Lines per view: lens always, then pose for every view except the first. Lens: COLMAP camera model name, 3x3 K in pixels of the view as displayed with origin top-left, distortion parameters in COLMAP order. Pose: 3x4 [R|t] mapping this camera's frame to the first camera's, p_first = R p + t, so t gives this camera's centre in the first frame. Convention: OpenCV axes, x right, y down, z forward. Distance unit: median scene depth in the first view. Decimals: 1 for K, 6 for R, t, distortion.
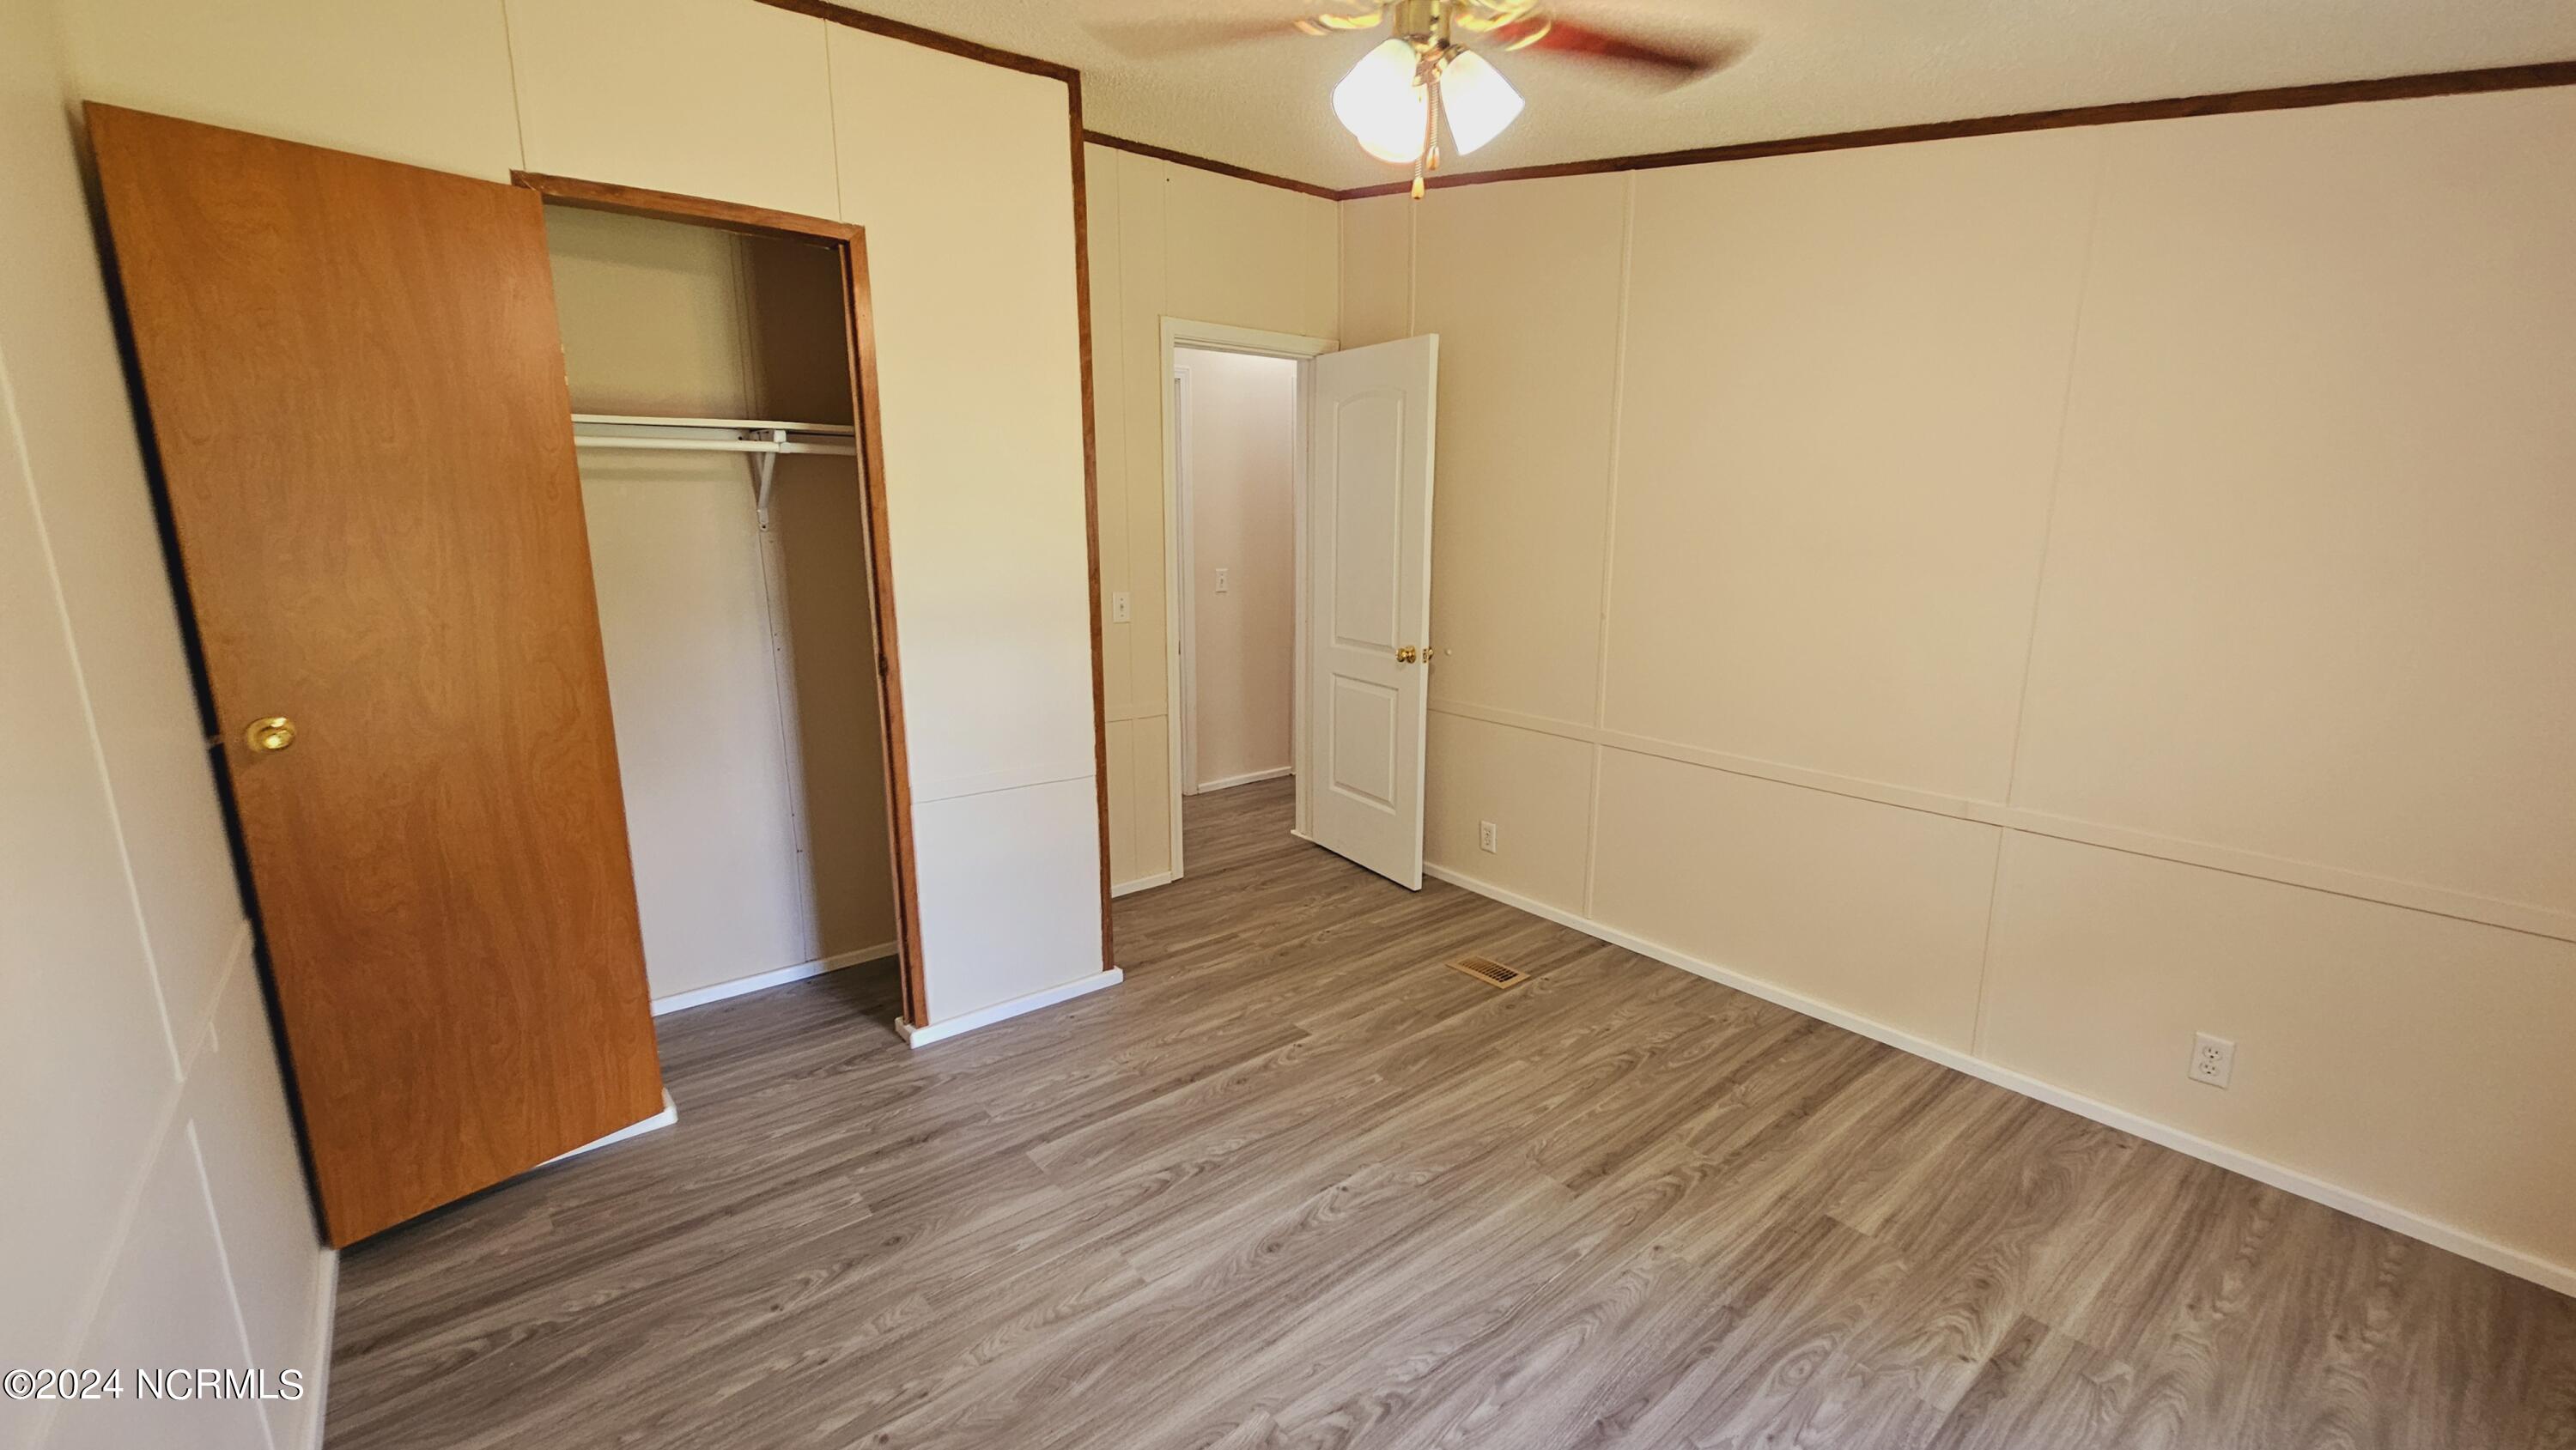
lens RADIAL K [[1055.8, 0, 1290.2], [0, 1055.8, 734.2], [0, 0, 1]] dist [0.002970, 0.000430]
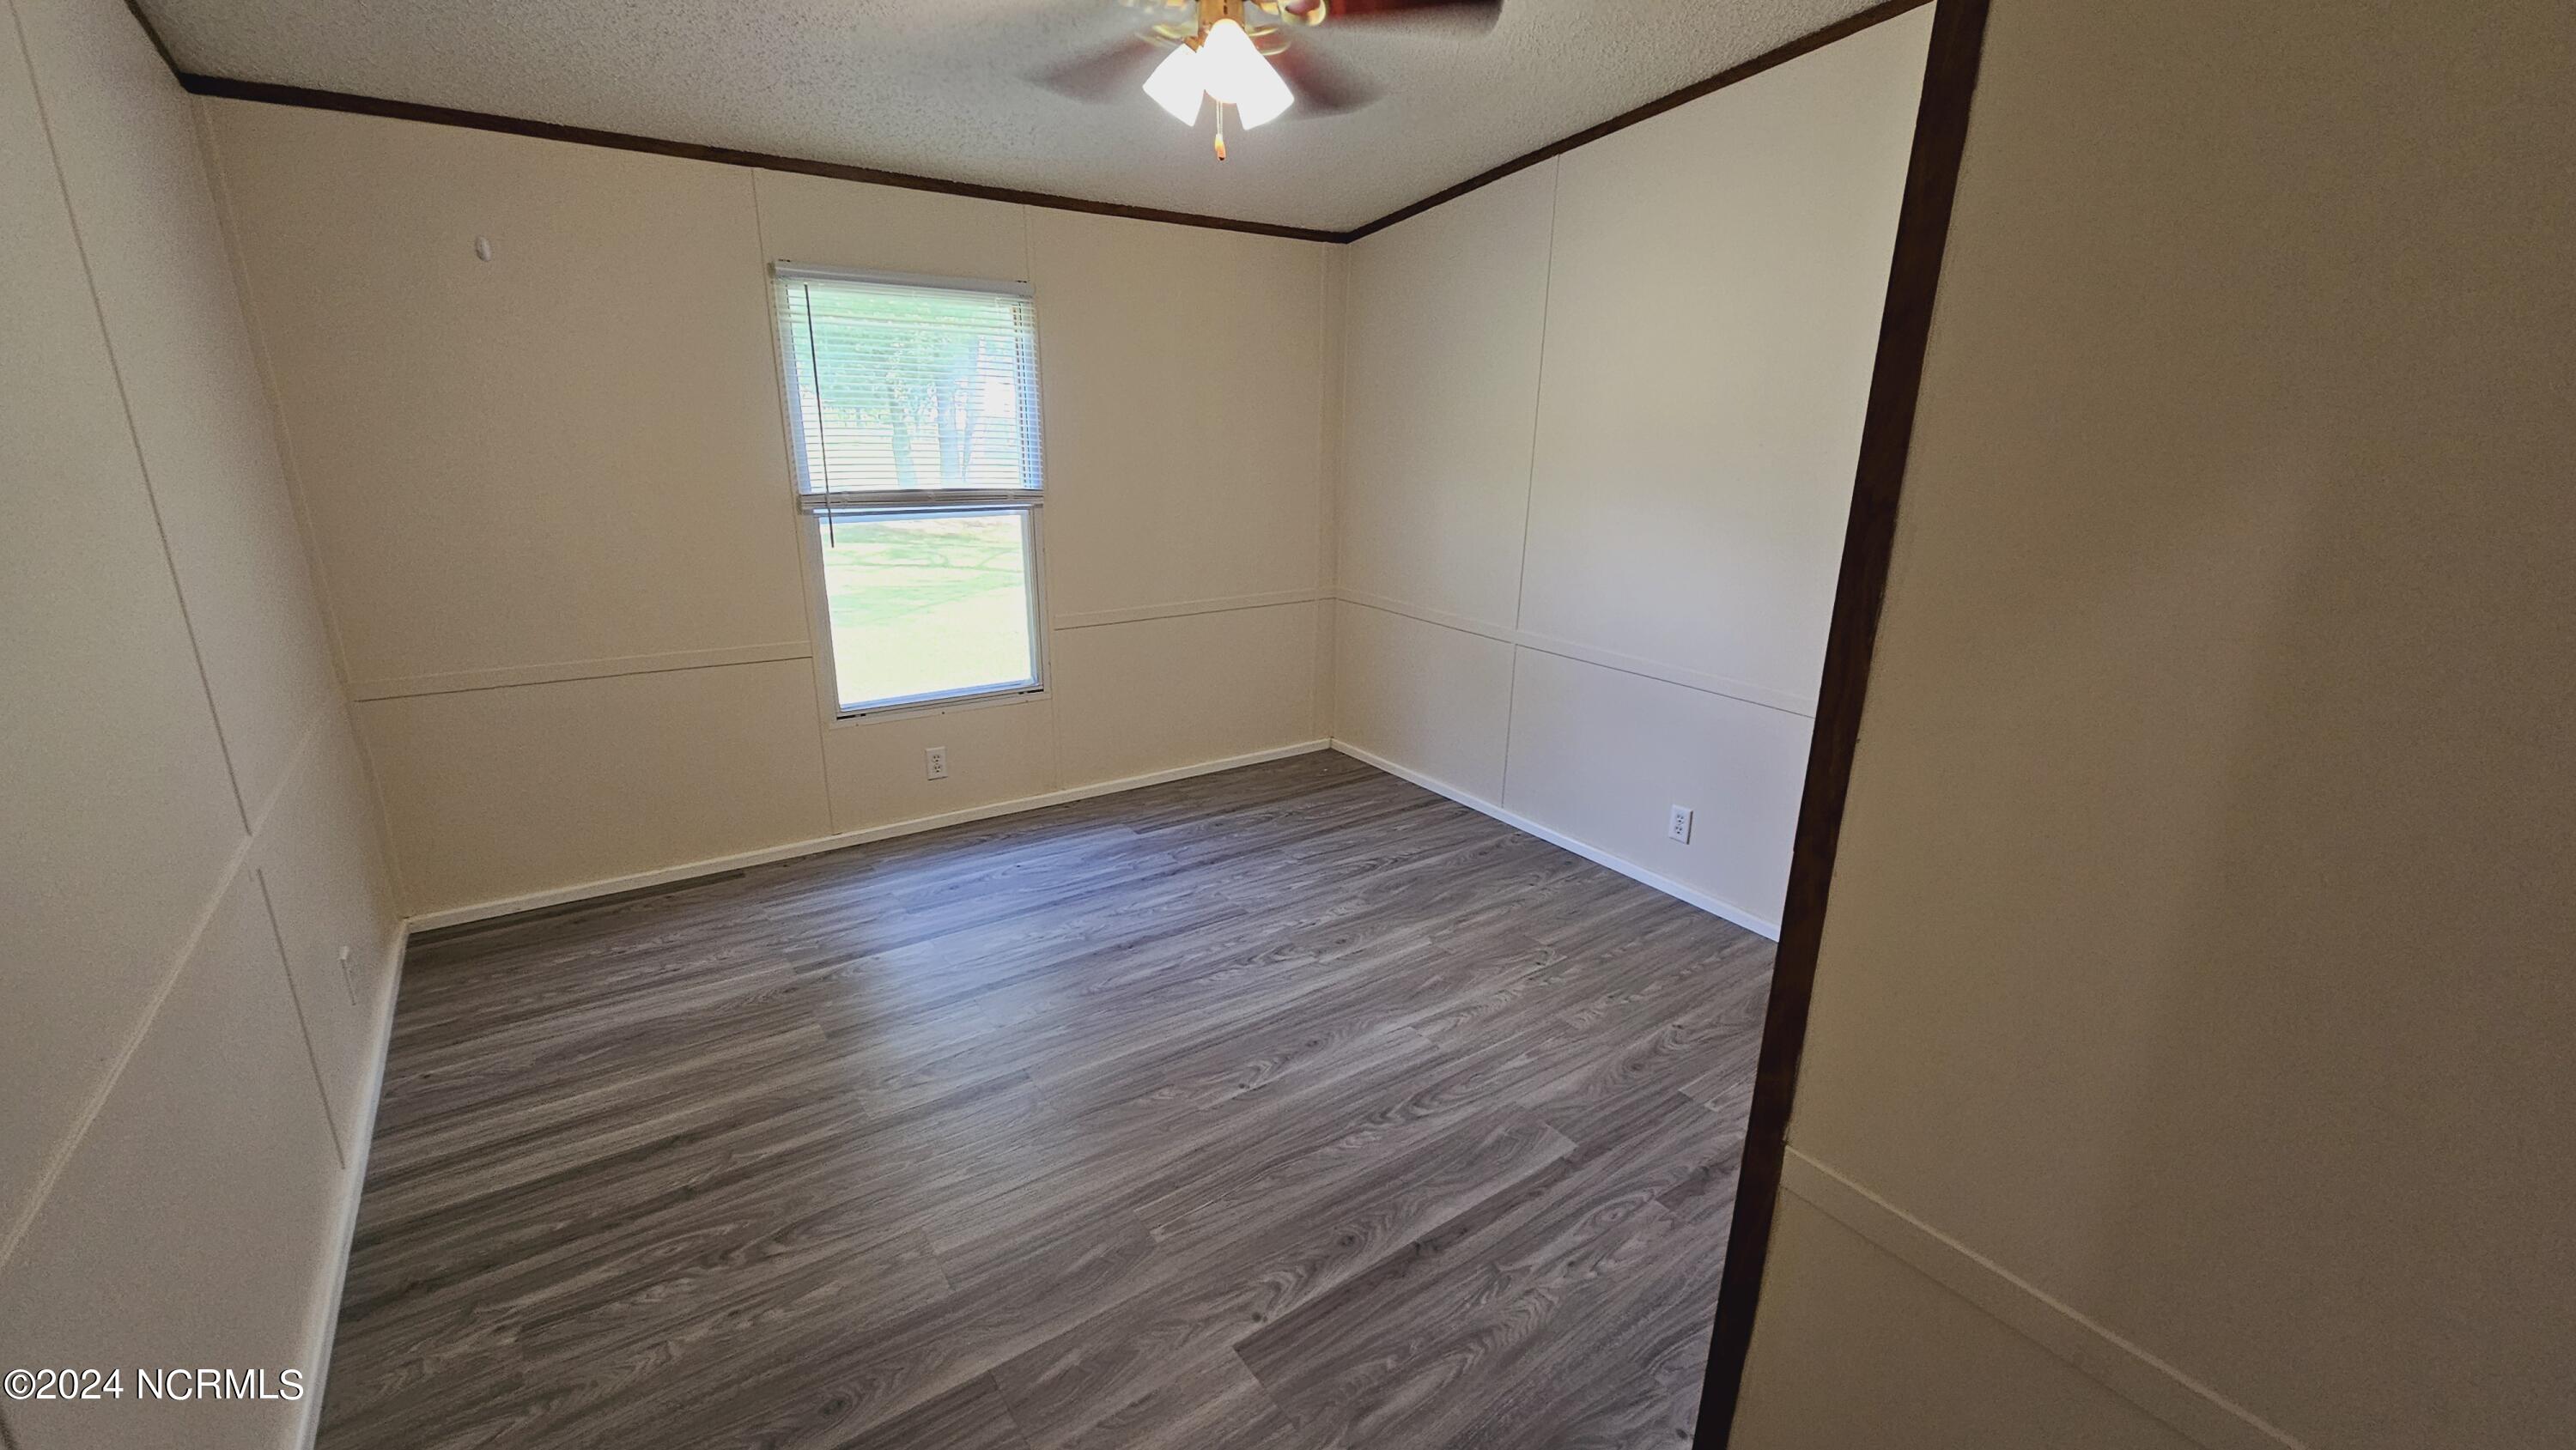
lens RADIAL K [[1055.8, 0, 1290.2], [0, 1055.8, 734.2], [0, 0, 1]] dist [0.002970, 0.000430]
pose [[-0.997751, -0.041388, 0.052724, -0.035796], [-0.010082, 0.870313, 0.492396, -0.382328], [-0.066266, 0.490757, -0.868773, 1.720845]]
